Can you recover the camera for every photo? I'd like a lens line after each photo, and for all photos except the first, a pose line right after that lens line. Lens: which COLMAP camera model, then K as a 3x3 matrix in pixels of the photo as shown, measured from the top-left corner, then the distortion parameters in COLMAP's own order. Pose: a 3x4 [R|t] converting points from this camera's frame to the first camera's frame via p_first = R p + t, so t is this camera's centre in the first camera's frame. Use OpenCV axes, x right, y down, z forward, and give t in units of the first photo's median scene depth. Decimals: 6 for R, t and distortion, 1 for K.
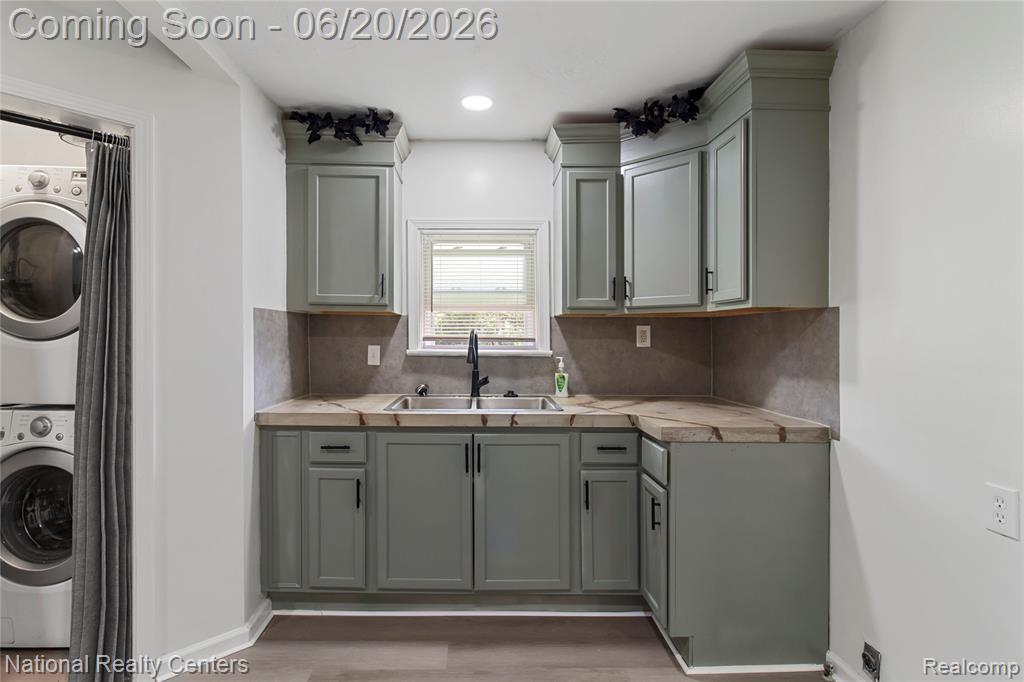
lens RADIAL K [[486.1, 0, 509.7], [0, 486.1, 338.9], [0, 0, 1]] dist [0.000480, 0.000229]
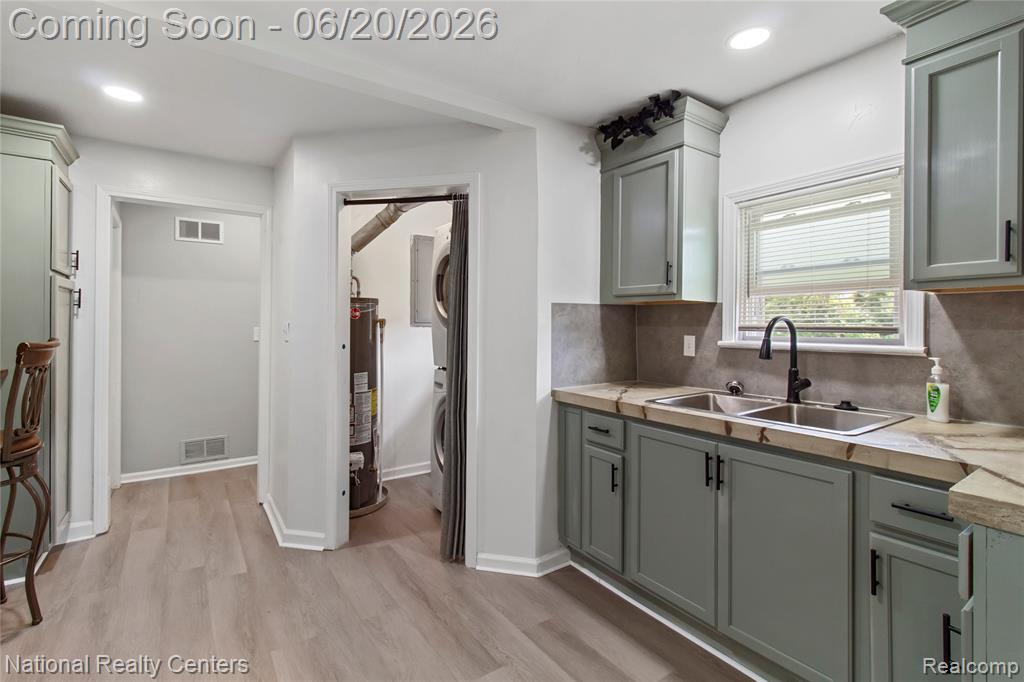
lens RADIAL K [[472.6, 0, 485.1], [0, 472.6, 325.4], [0, 0, 1]] dist [0.000198, -0.000004]
pose [[0.550111, -0.004479, -0.835080, 0.314691], [-0.000217, 0.999985, -0.005506, -0.001459], [0.835092, 0.003210, 0.550102, 0.177881]]
